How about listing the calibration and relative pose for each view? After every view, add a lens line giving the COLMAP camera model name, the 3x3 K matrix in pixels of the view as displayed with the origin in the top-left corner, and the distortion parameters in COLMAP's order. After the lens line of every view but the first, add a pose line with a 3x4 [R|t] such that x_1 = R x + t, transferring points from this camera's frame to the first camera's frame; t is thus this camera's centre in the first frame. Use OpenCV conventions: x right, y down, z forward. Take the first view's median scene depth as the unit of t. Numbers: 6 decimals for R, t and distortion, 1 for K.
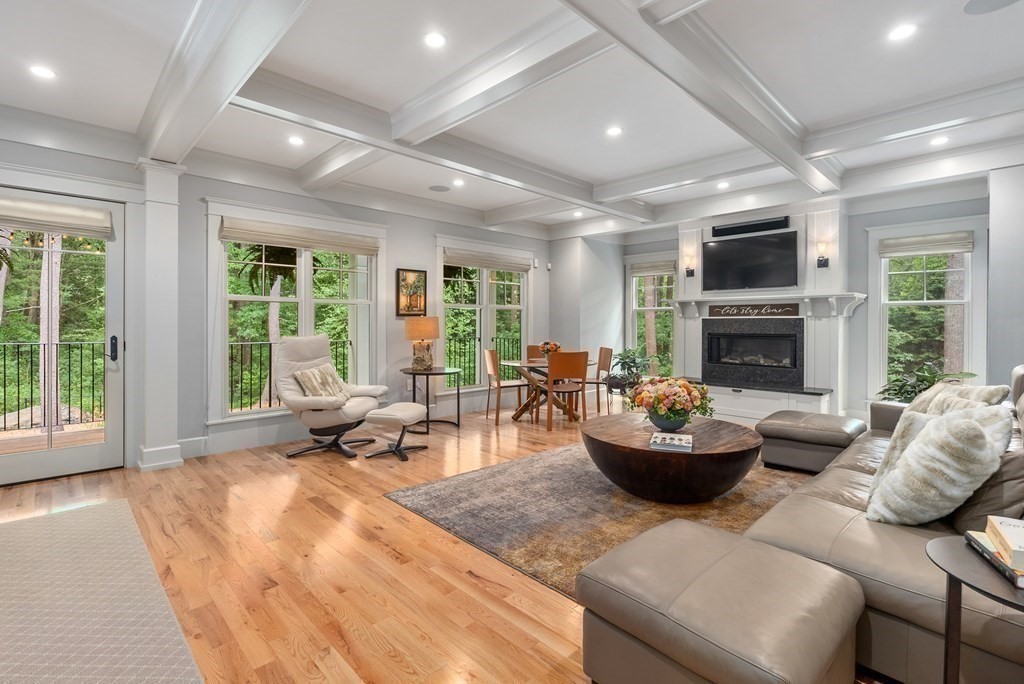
lens RADIAL K [[474.0, 0, 509.6], [0, 474.0, 325.1], [0, 0, 1]] dist [-0.006579, -0.000253]
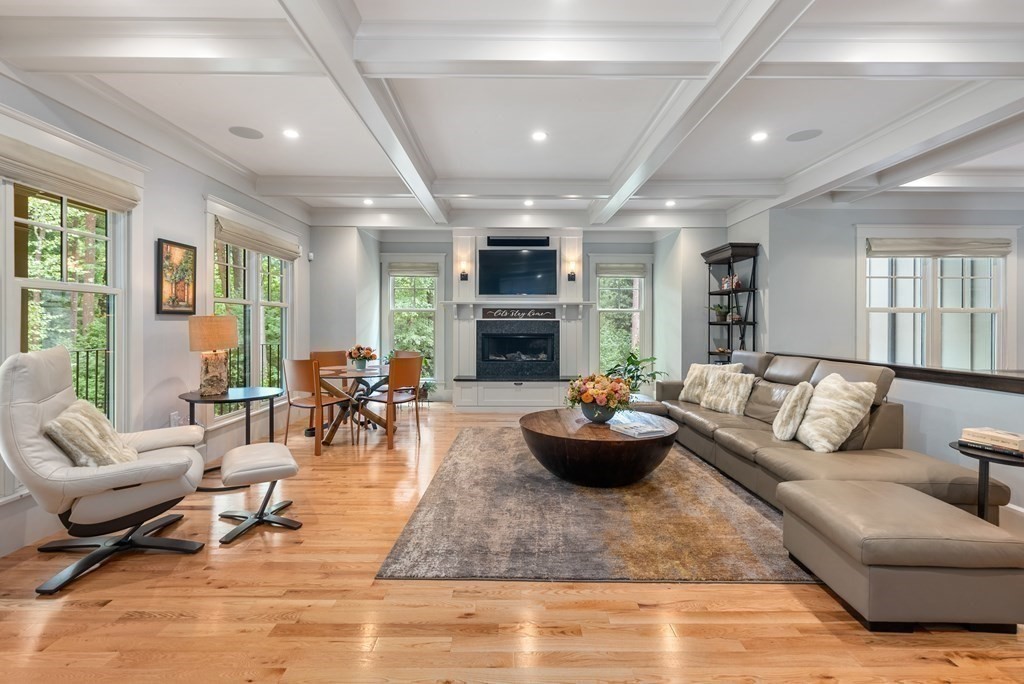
lens RADIAL K [[474.0, 0, 509.6], [0, 474.0, 325.1], [0, 0, 1]] dist [-0.006579, -0.000253]
pose [[0.693774, -0.001926, 0.720190, -0.370611], [0.001871, 0.999998, 0.000871, -0.003995], [-0.720190, 0.000744, 0.693776, 0.229916]]
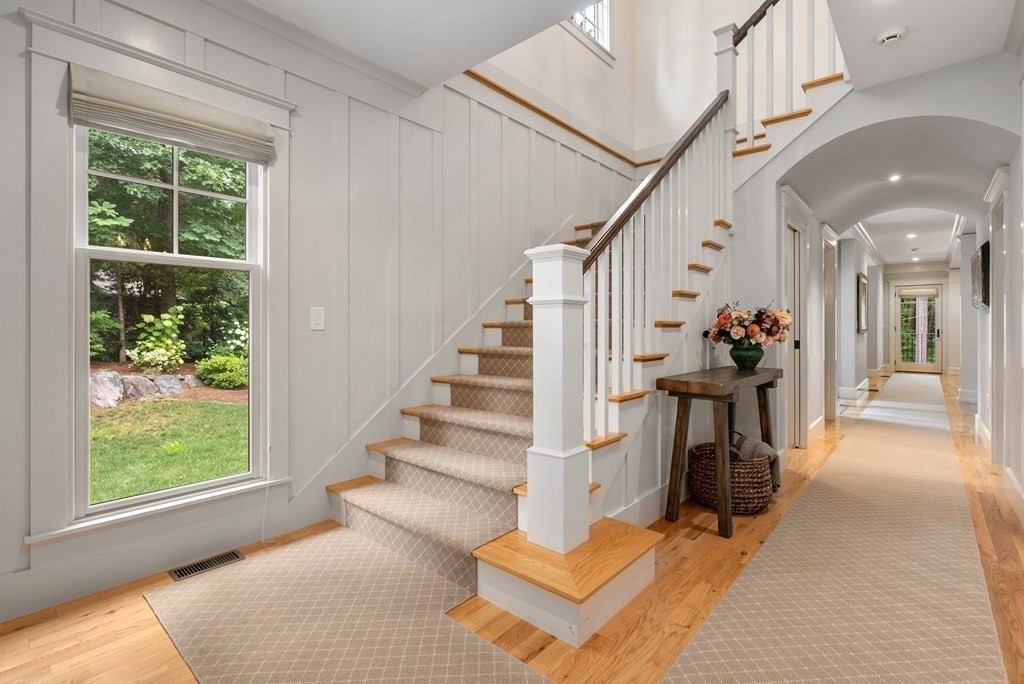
lens RADIAL K [[474.0, 0, 509.6], [0, 474.0, 325.1], [0, 0, 1]] dist [-0.006579, -0.000253]
pose [[0.075314, -0.011075, -0.997098, 1.355363], [-0.003782, 0.999928, -0.011392, 0.028760], [0.997153, 0.004629, 0.075267, -1.354486]]
